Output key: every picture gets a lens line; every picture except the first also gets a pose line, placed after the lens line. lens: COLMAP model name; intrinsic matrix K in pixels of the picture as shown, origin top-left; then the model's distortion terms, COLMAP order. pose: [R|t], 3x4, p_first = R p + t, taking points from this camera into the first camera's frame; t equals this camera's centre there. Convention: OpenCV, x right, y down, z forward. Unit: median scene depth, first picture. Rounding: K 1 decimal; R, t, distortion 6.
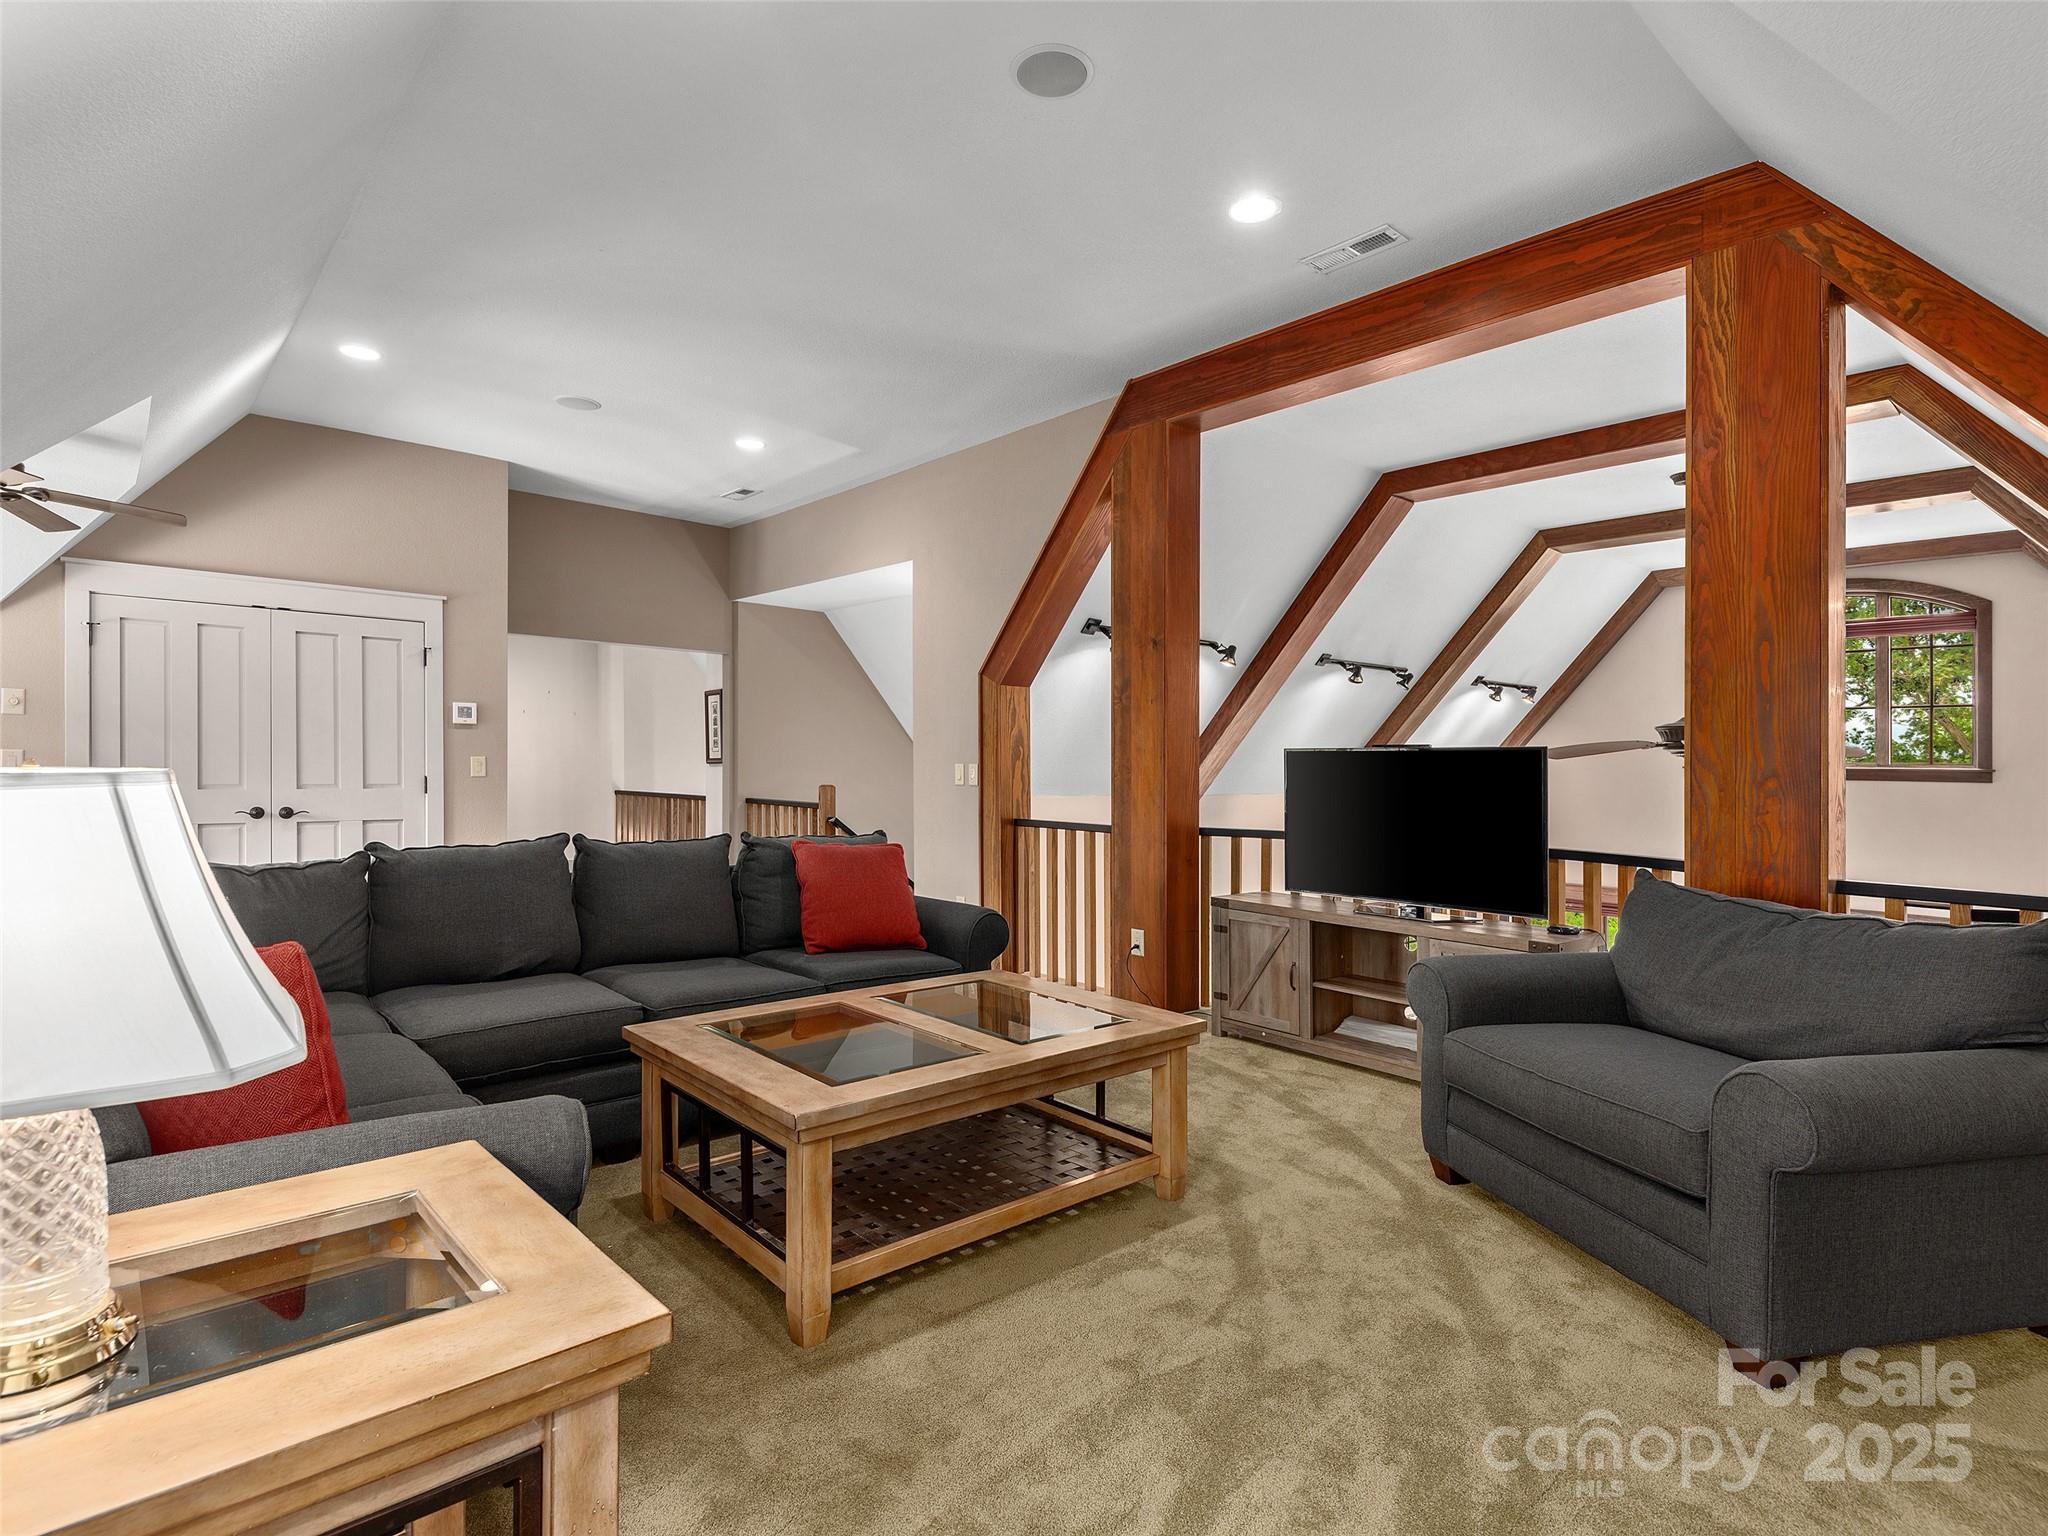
lens RADIAL K [[1057.5, 0, 1029.7], [0, 1057.5, 739.3], [0, 0, 1]] dist [0.001691, 0.000053]
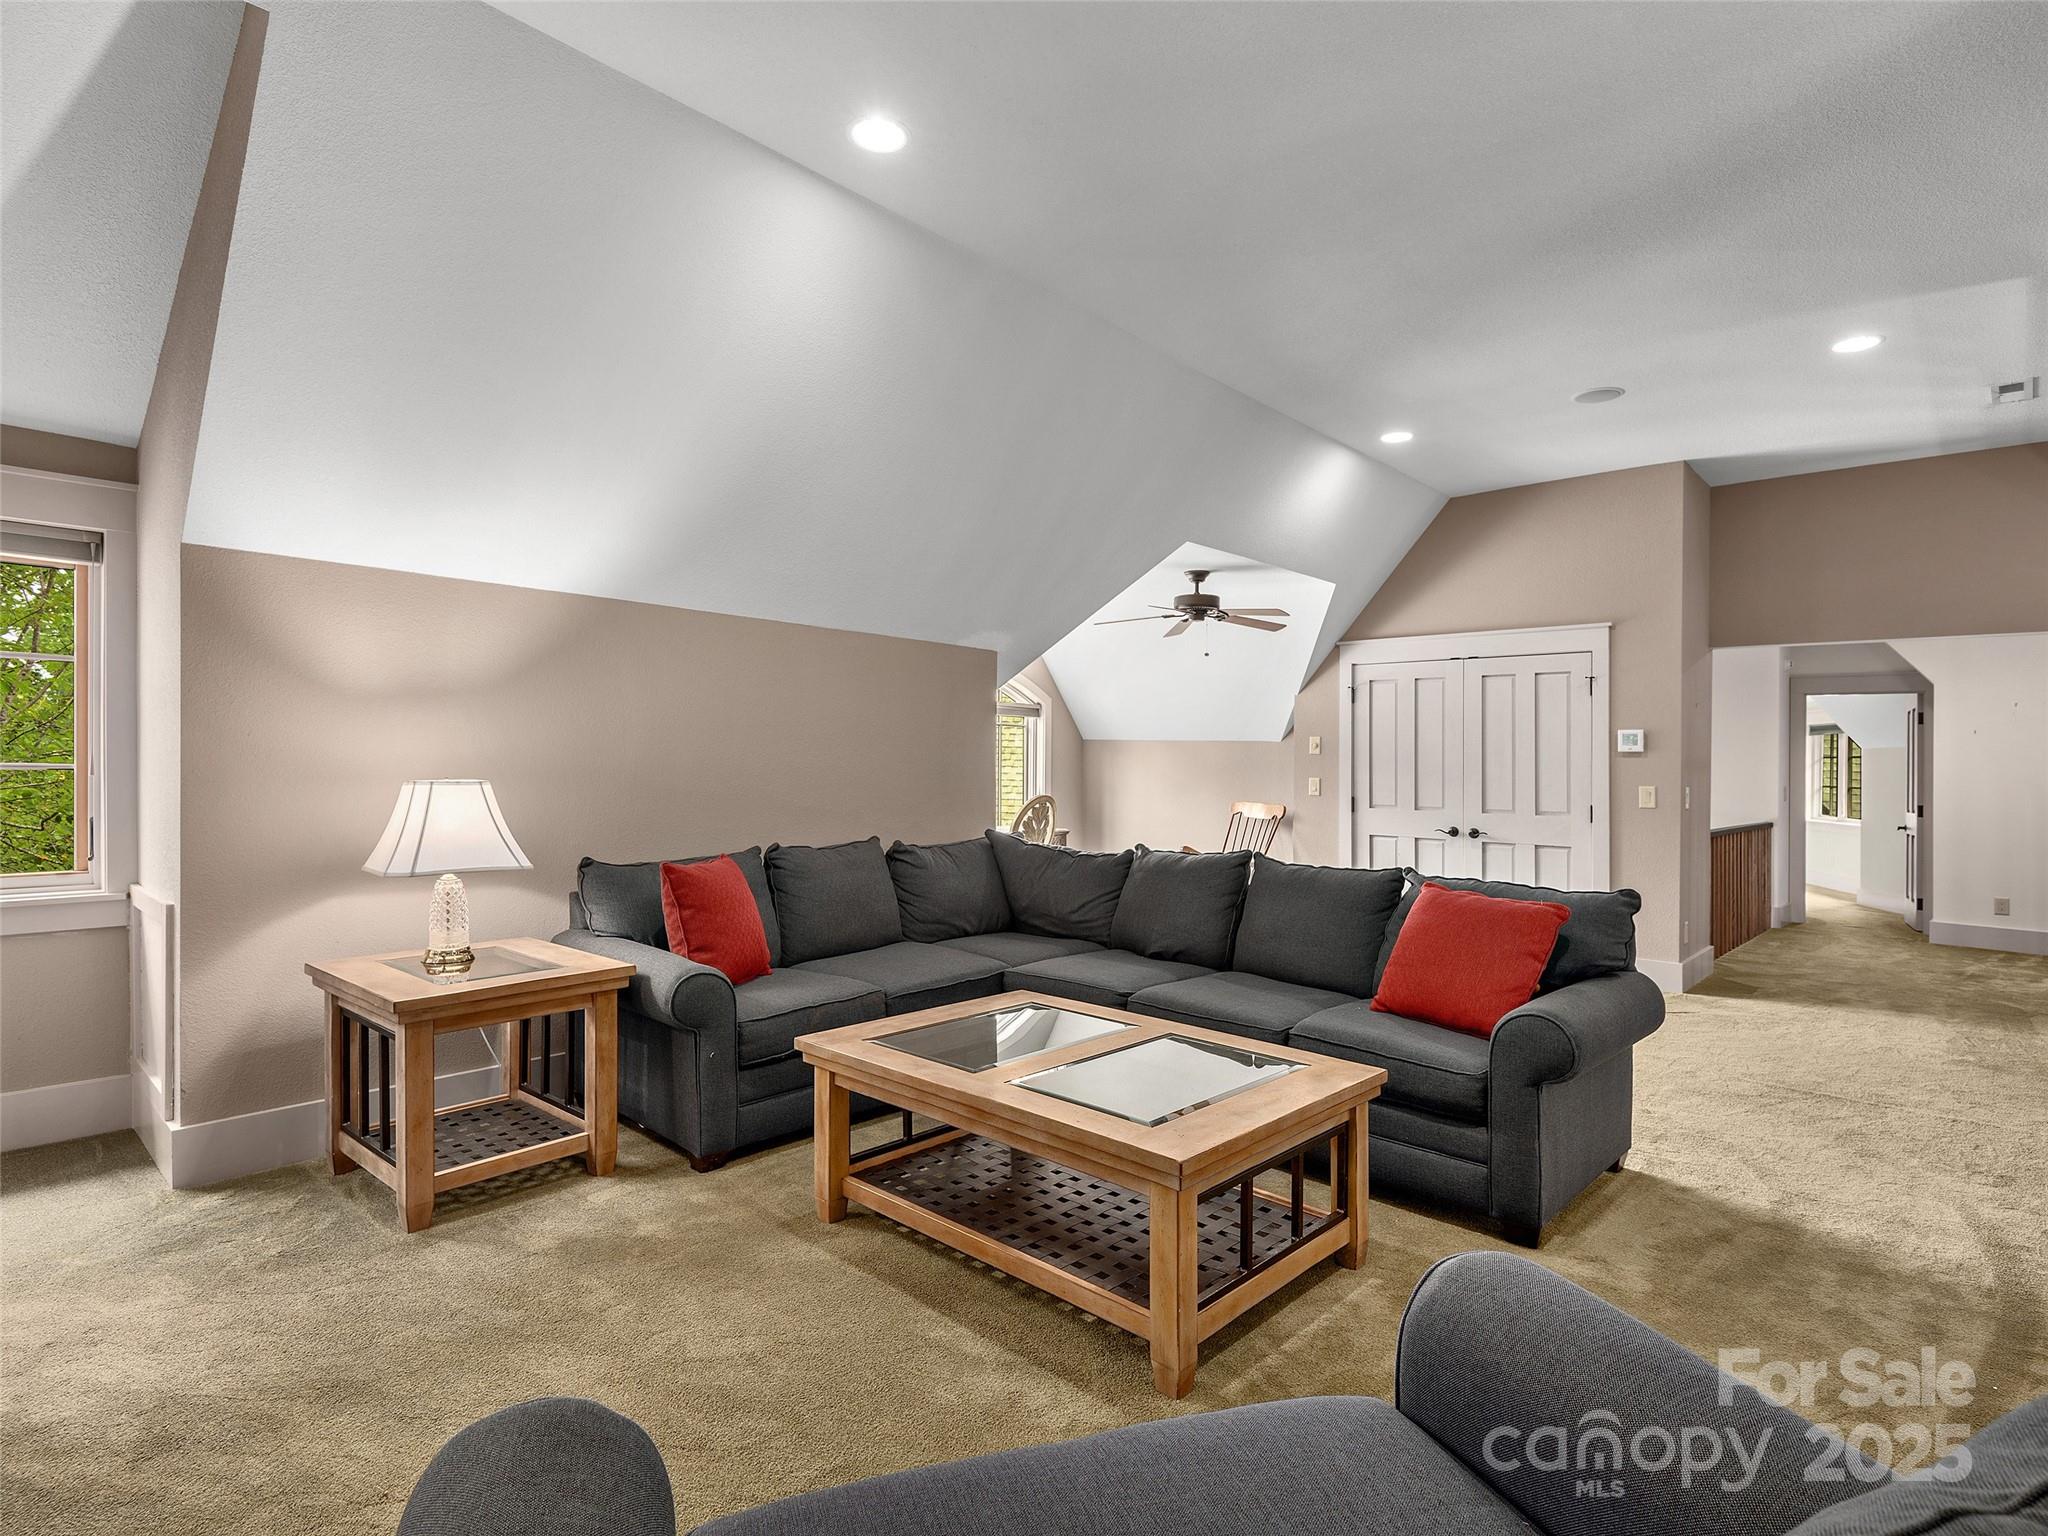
lens RADIAL K [[1070.3, 0, 1024.0], [0, 1070.3, 768.0], [0, 0, 1]] dist [-0.002991, -0.002209]
pose [[0.072323, -0.010847, -0.997322, 0.413166], [0.008191, 0.999914, -0.010281, 0.005806], [0.997348, -0.007425, 0.072406, 0.407346]]
